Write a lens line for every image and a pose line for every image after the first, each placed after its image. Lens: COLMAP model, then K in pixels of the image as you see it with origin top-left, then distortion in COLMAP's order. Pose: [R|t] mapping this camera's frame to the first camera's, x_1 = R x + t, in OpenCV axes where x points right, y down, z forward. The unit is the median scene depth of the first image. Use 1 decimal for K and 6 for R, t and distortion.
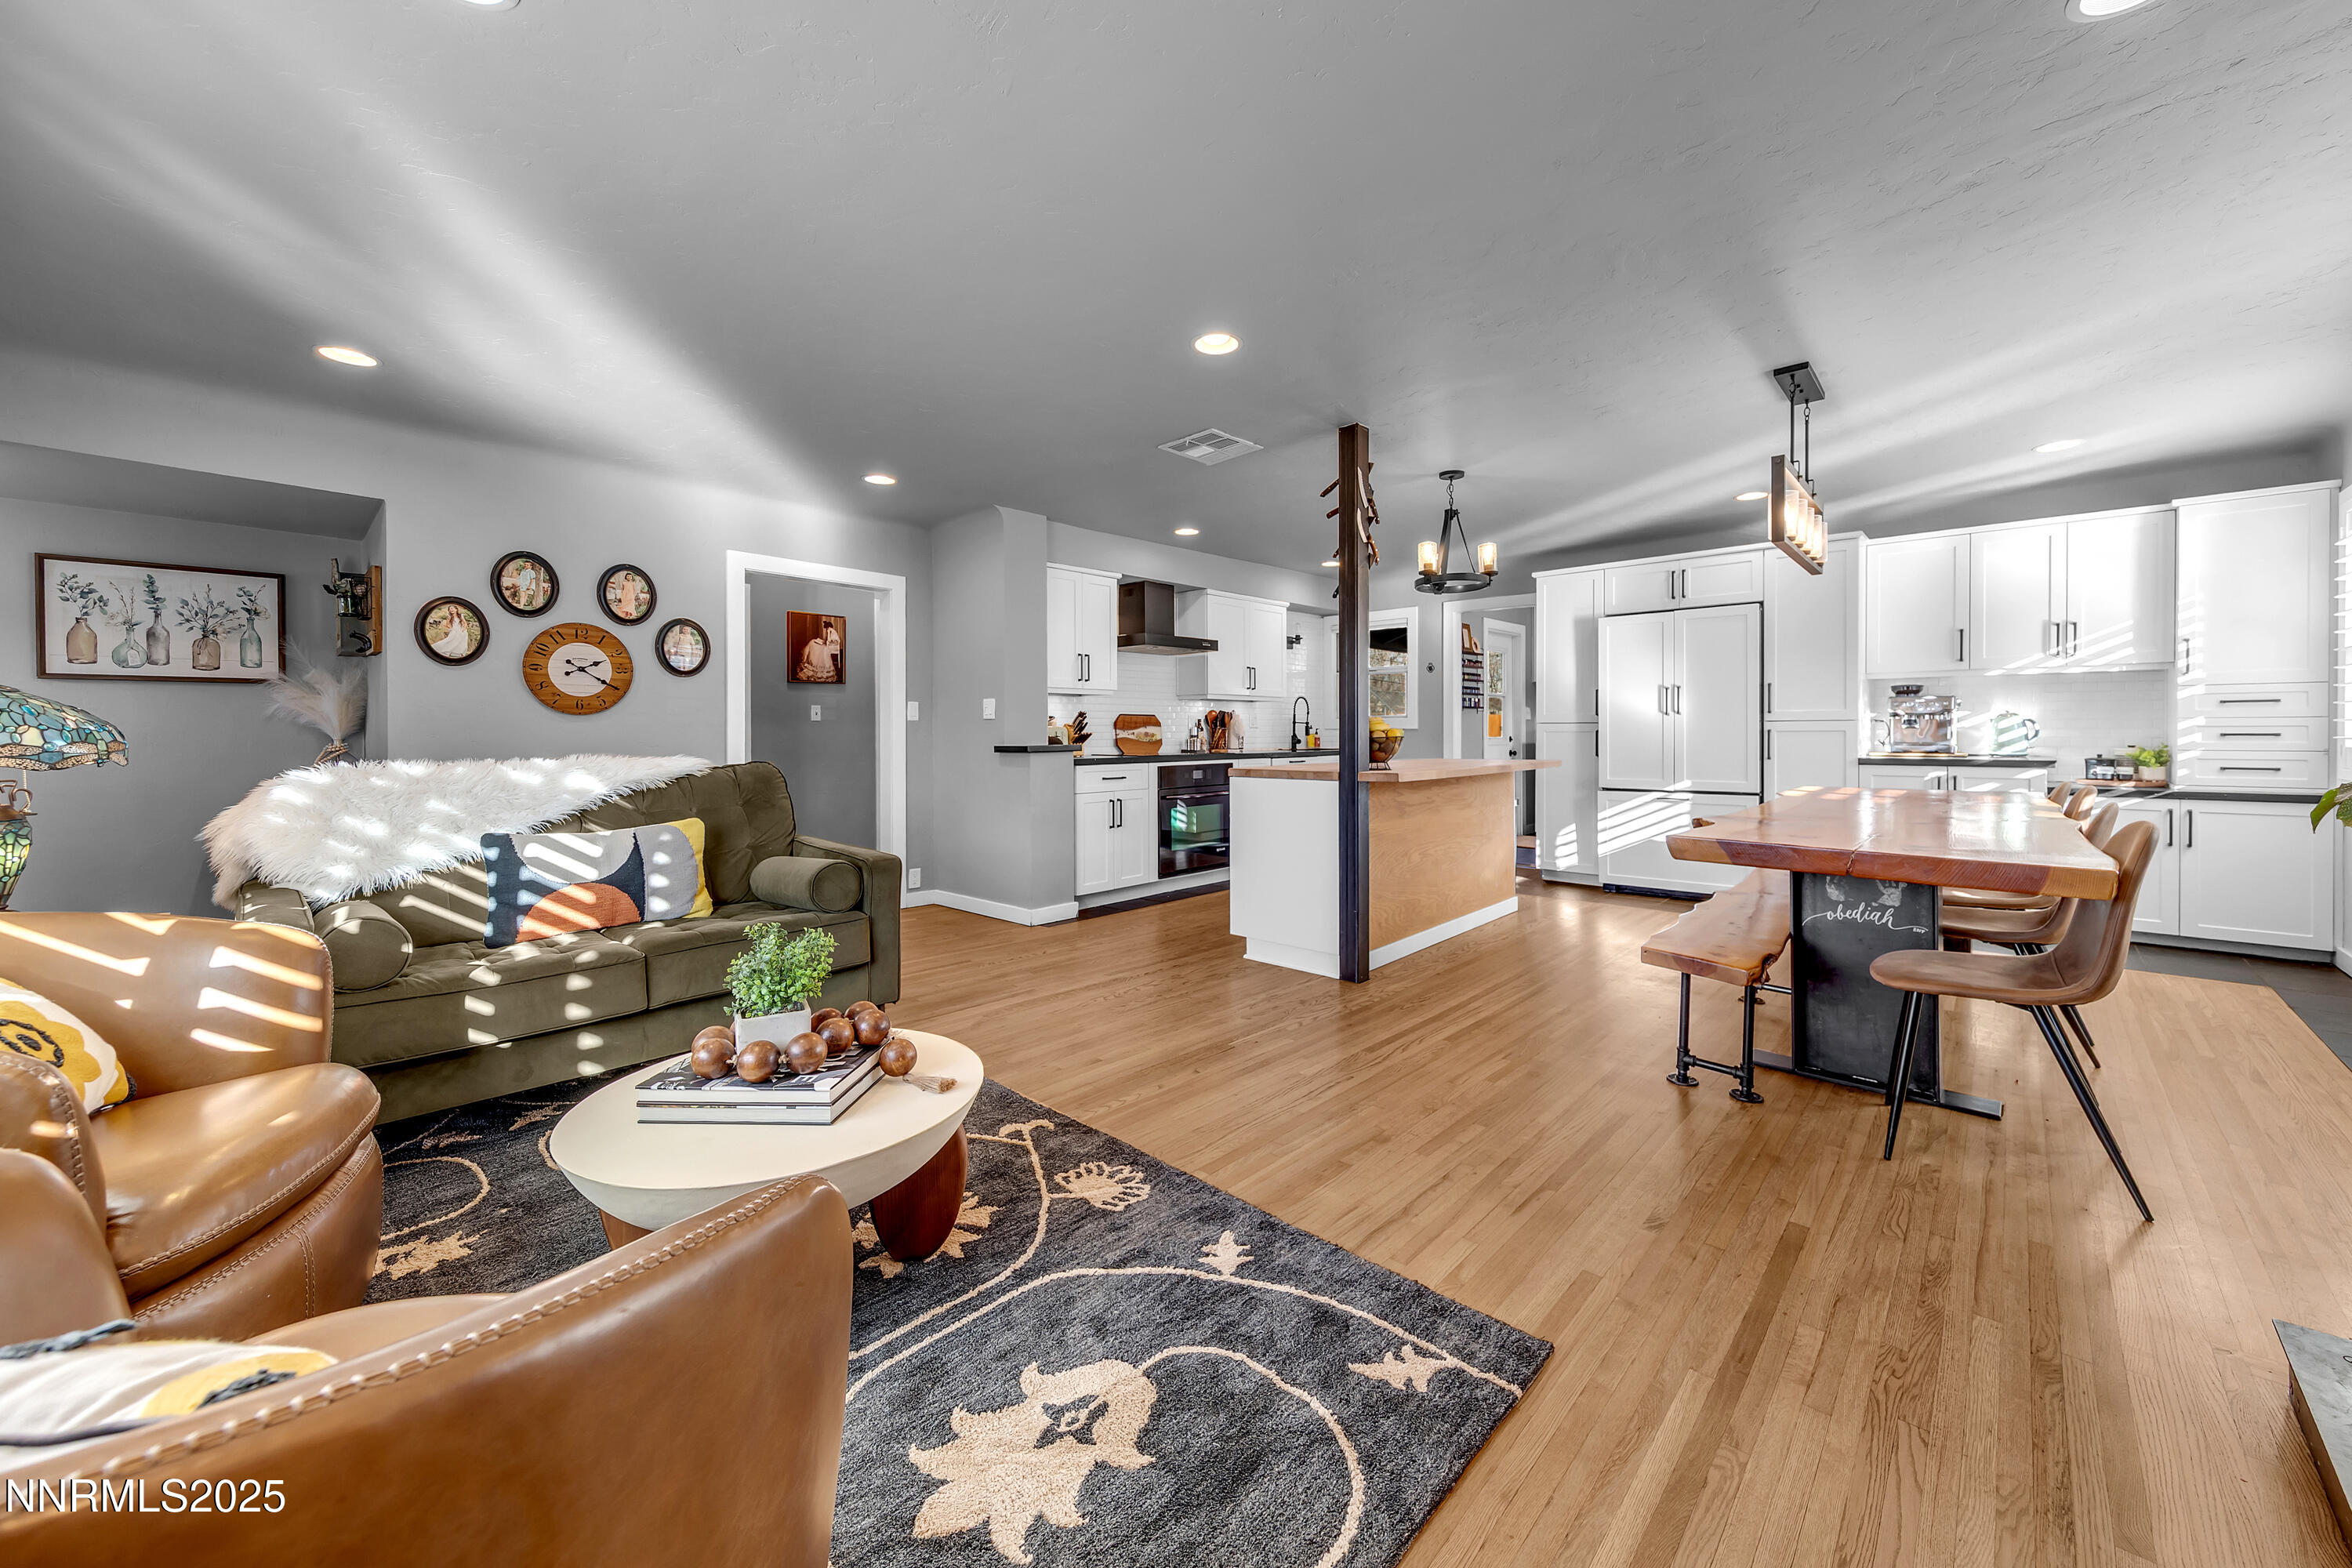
lens RADIAL K [[897.0, 0, 1176.4], [0, 897.0, 752.4], [0, 0, 1]] dist [0.010667, 0.000068]
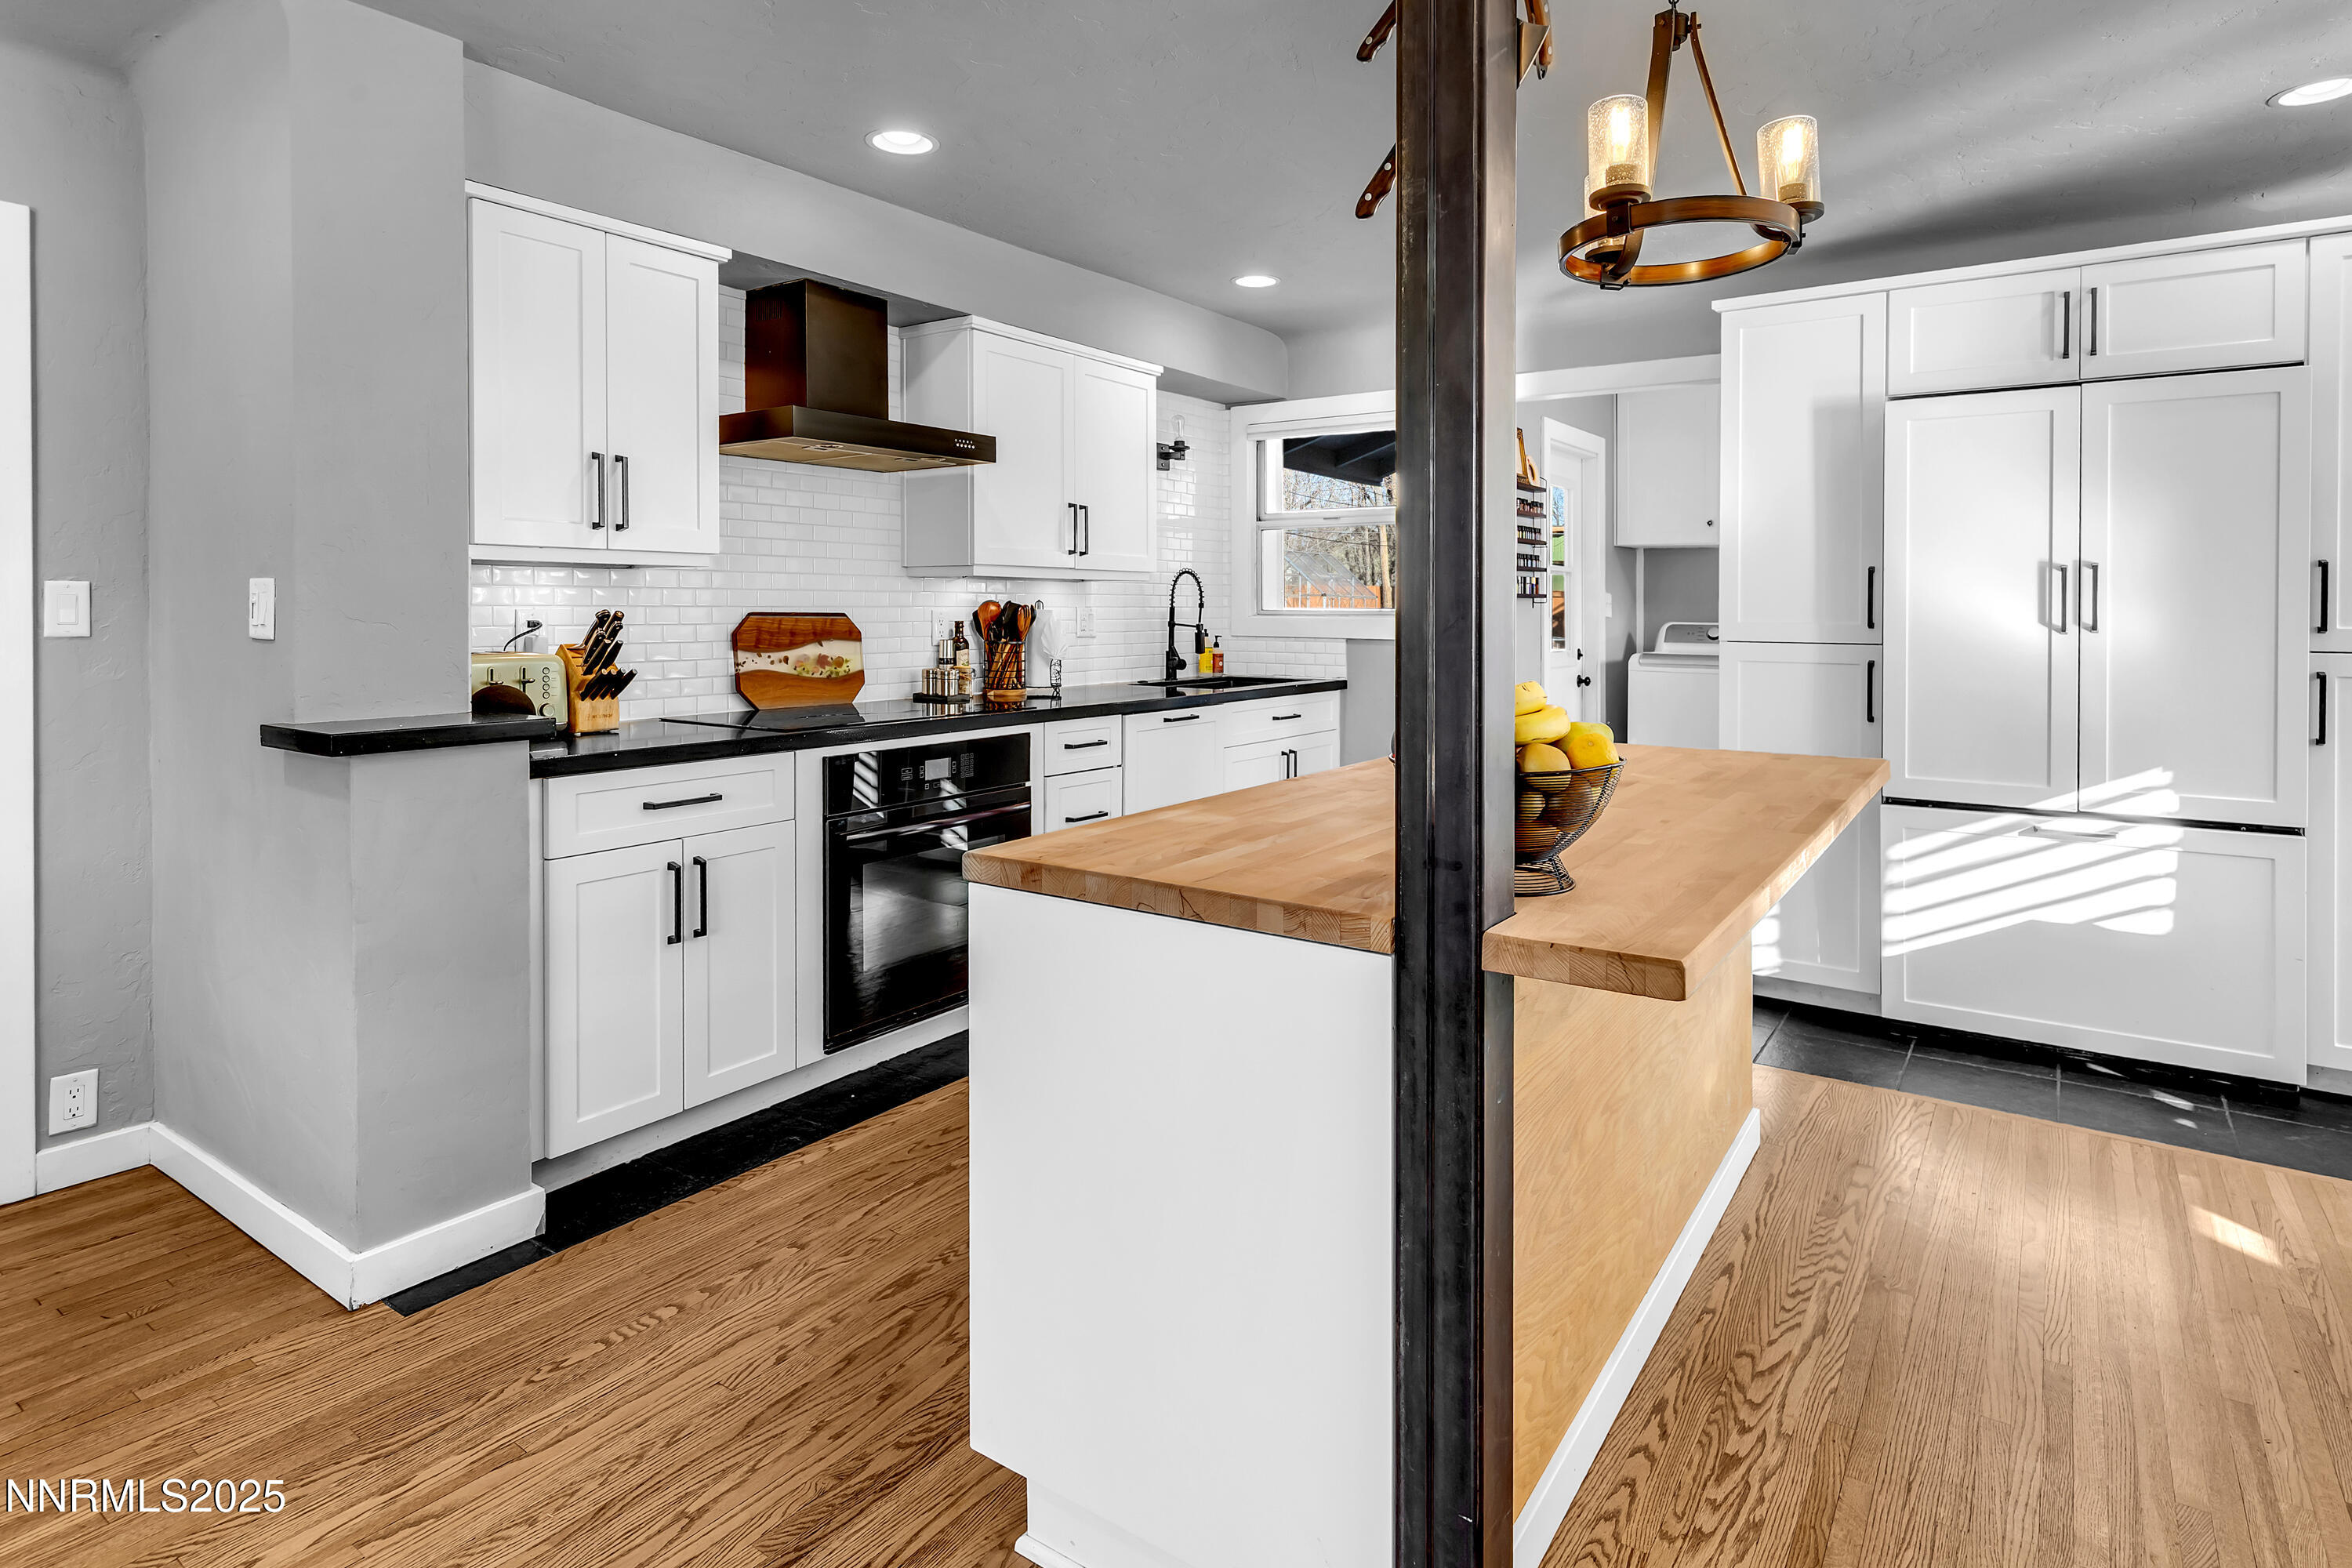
lens RADIAL K [[1238.0, 0, 1182.9], [0, 1238.0, 623.4], [0, 0, 1]] dist [-0.001526, -0.000127]
pose [[0.988577, 0.004246, 0.150656, 0.053135], [-0.002886, 0.999953, -0.009246, -0.038557], [-0.150688, 0.008706, 0.988543, 0.487277]]
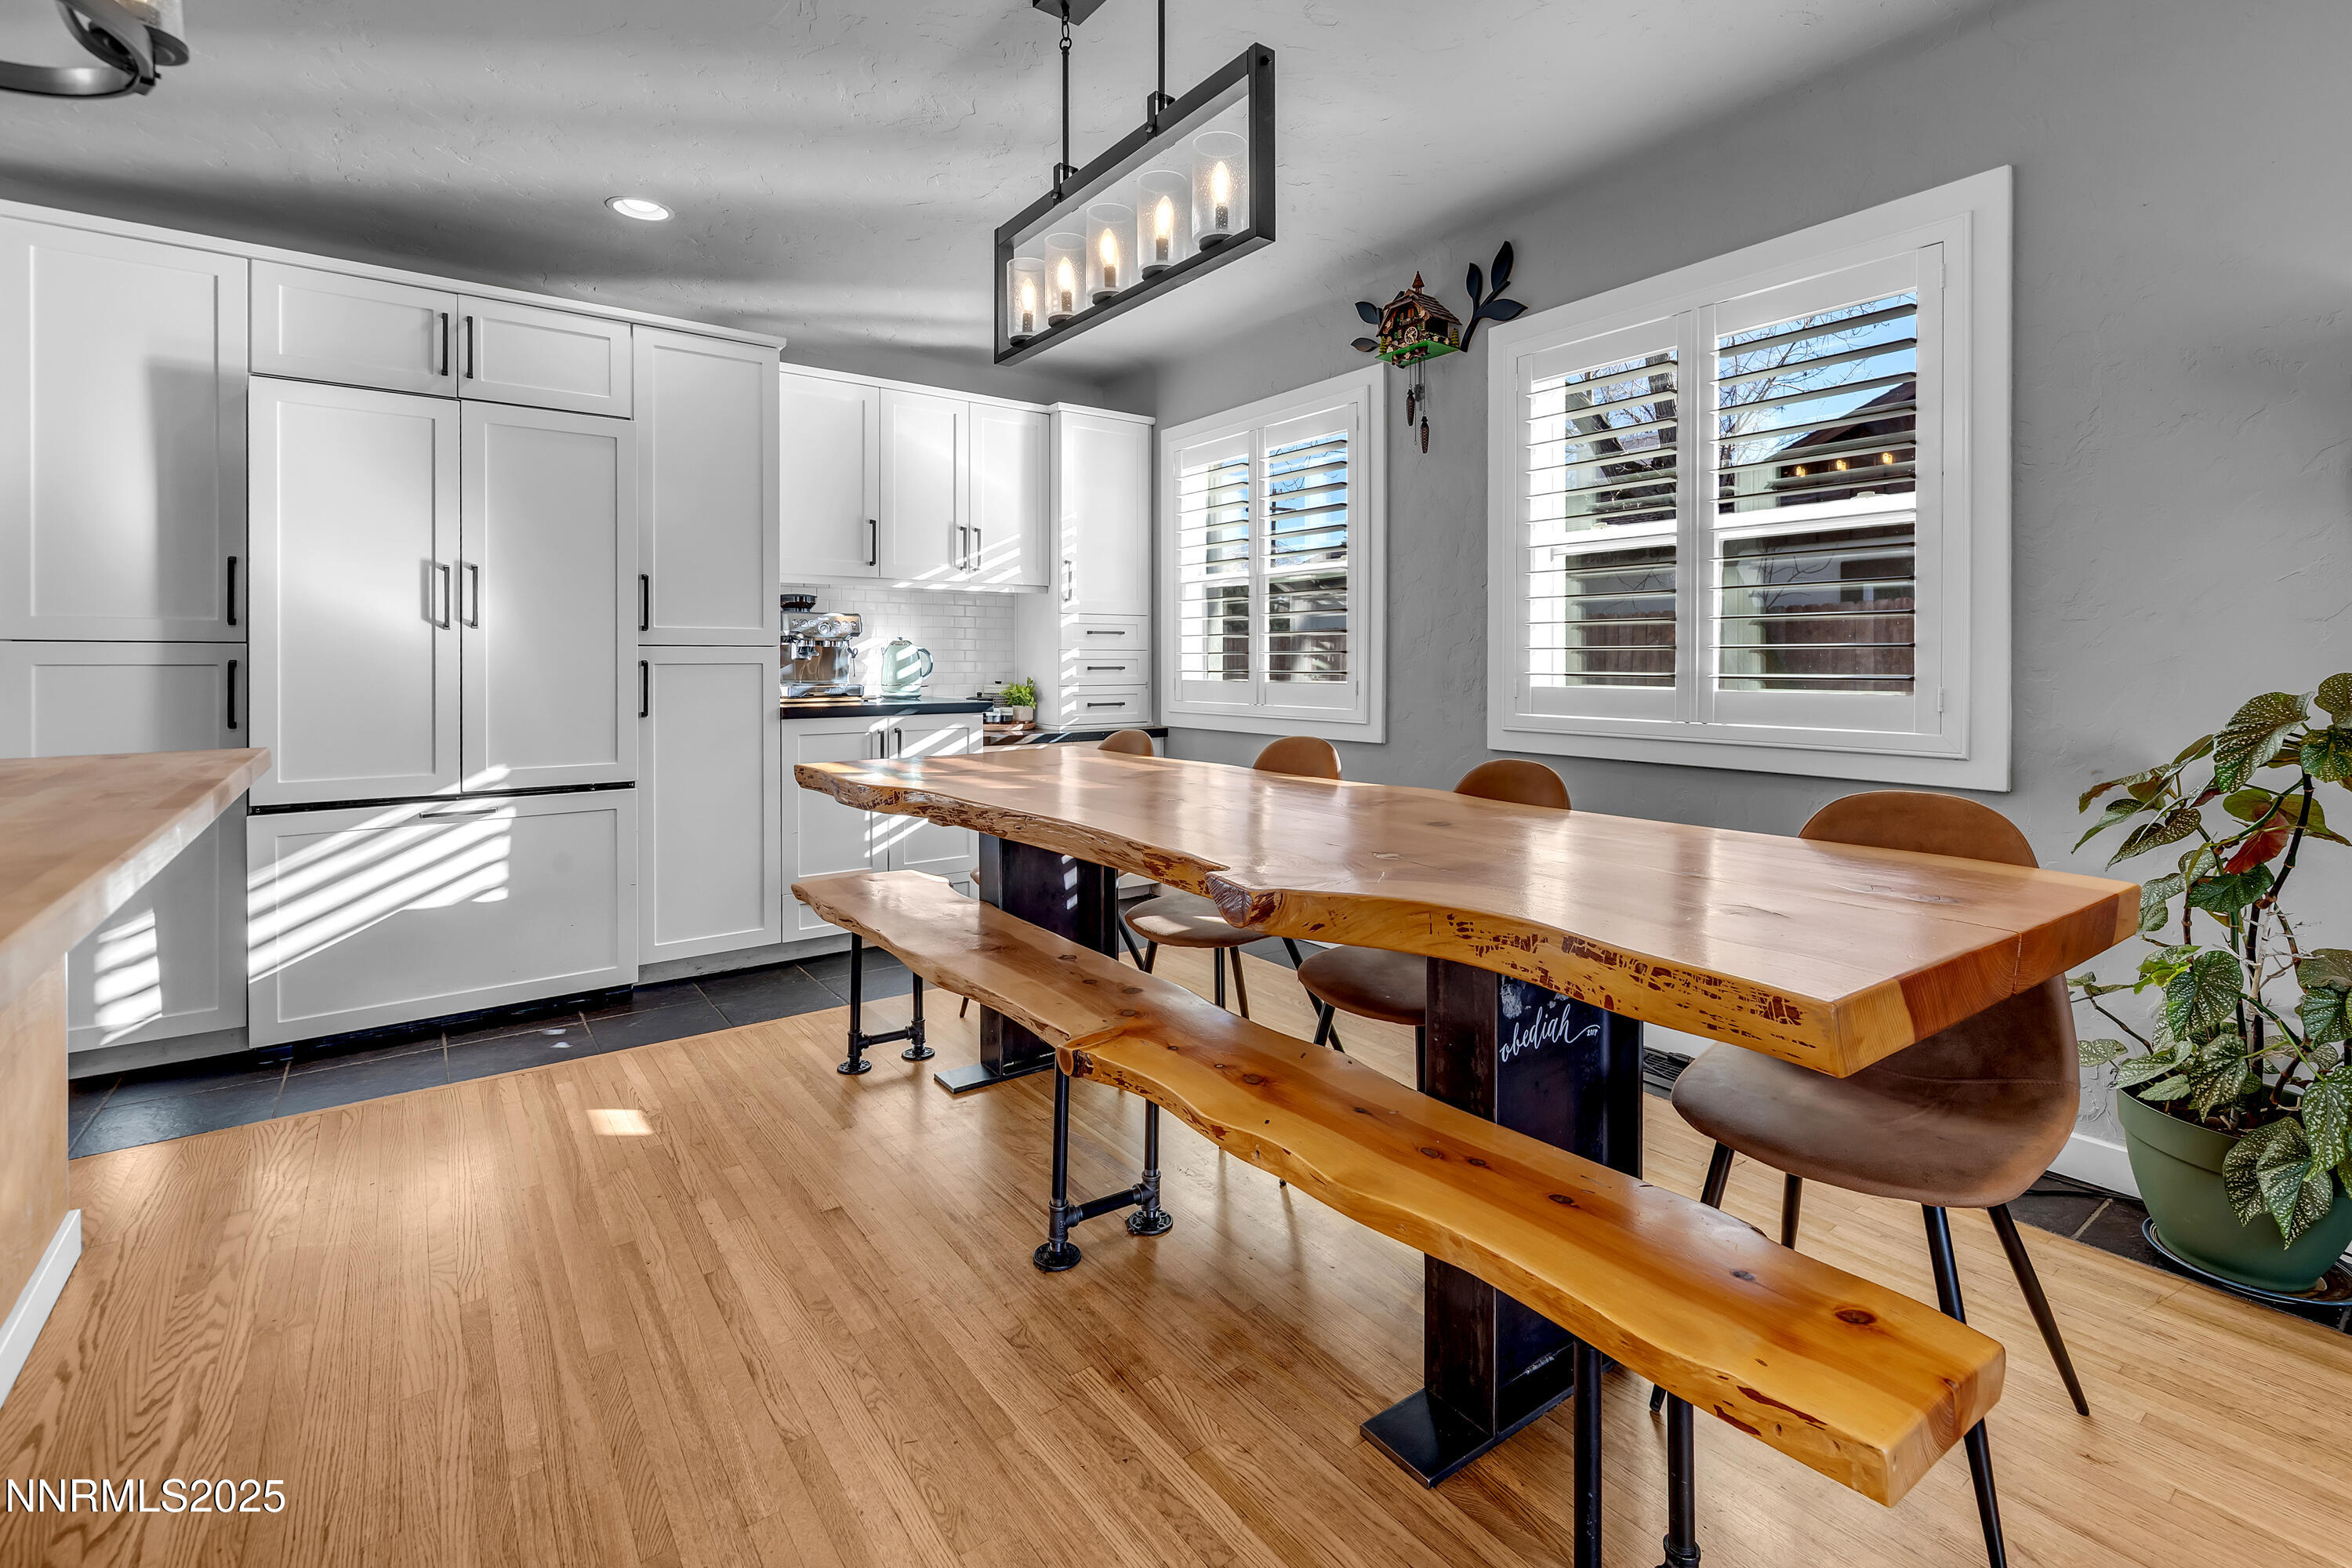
lens RADIAL K [[1065.0, 0, 1199.9], [0, 1065.0, 658.2], [0, 0, 1]] dist [0.009283, -0.001111]
pose [[0.160332, 0.008809, 0.987024, 0.076590], [0.023972, 0.999630, -0.012816, -0.009766], [-0.986772, 0.025716, 0.160062, 0.536626]]
